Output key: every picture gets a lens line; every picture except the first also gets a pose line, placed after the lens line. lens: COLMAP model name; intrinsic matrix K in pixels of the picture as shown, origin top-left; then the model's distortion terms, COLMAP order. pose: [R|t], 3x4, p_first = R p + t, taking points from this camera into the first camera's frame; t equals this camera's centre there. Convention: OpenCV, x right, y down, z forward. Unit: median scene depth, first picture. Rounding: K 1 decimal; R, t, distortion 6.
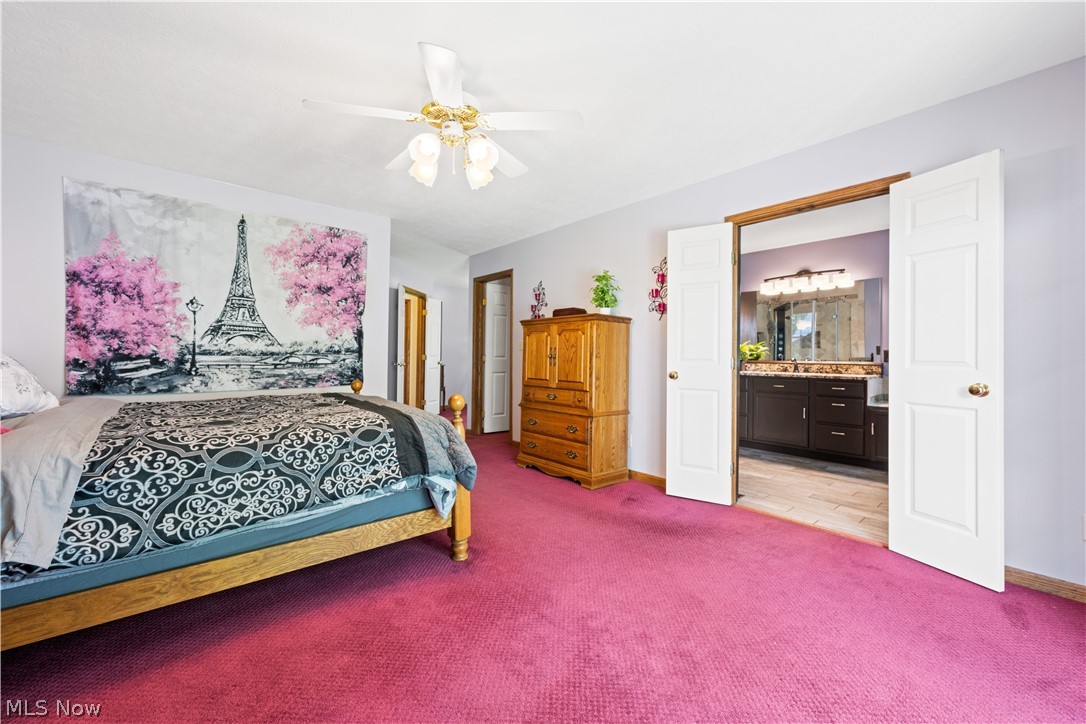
lens RADIAL K [[427.1, 0, 540.9], [0, 427.1, 350.7], [0, 0, 1]] dist [0.005003, -0.001032]
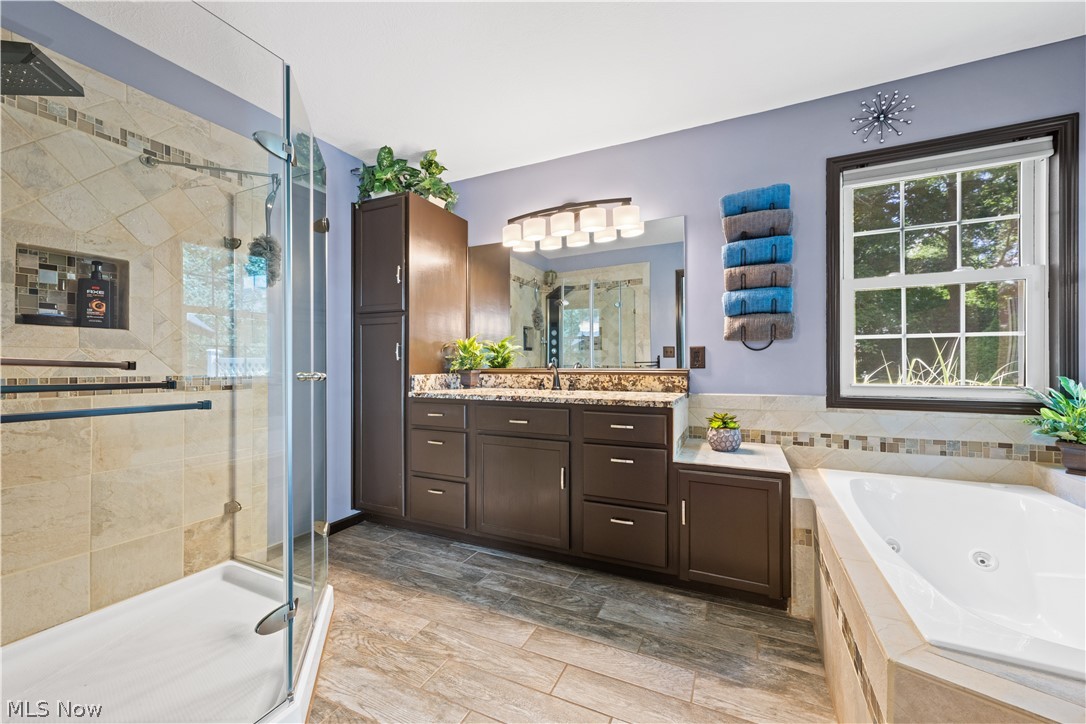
lens RADIAL K [[427.1, 0, 538.7], [0, 427.1, 363.0], [0, 0, 1]] dist [0.005003, -0.001032]
pose [[0.915458, -0.011248, 0.402257, 0.360440], [0.007139, 0.999906, 0.011713, 0.010642], [-0.402351, -0.007851, 0.915452, 0.517100]]
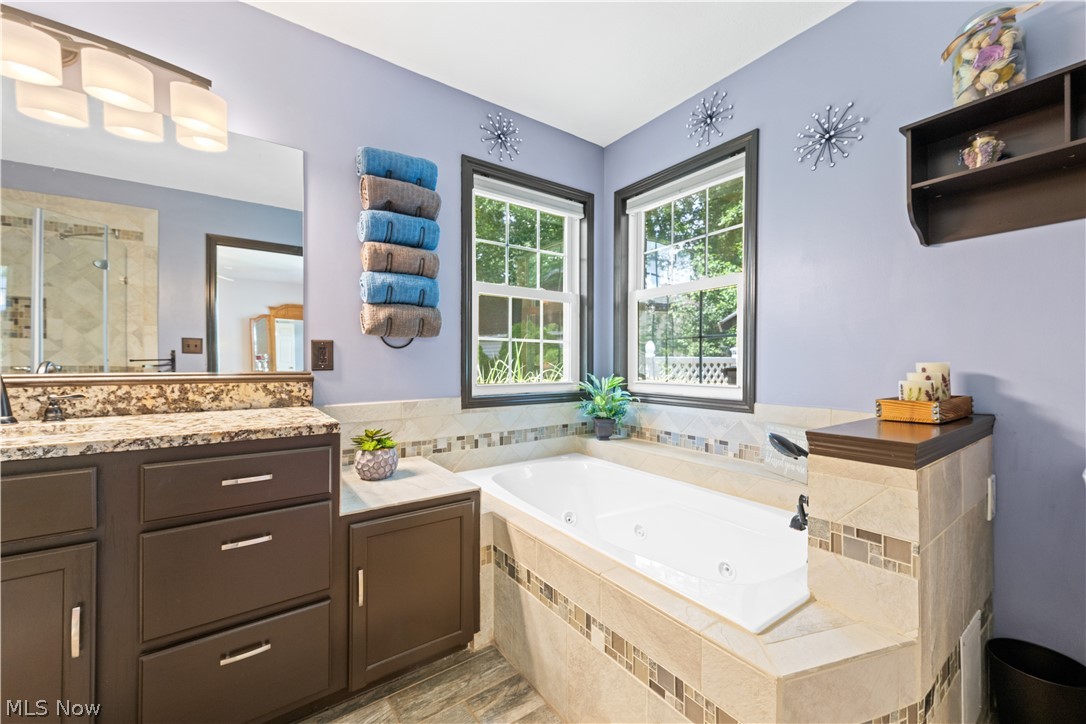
lens RADIAL K [[427.1, 0, 539.7], [0, 427.1, 363.5], [0, 0, 1]] dist [0.005003, -0.001032]
pose [[0.085369, -0.011606, 0.996282, 0.387346], [-0.011218, 0.999858, 0.012609, 0.011558], [-0.996286, -0.012252, 0.085227, 0.684265]]
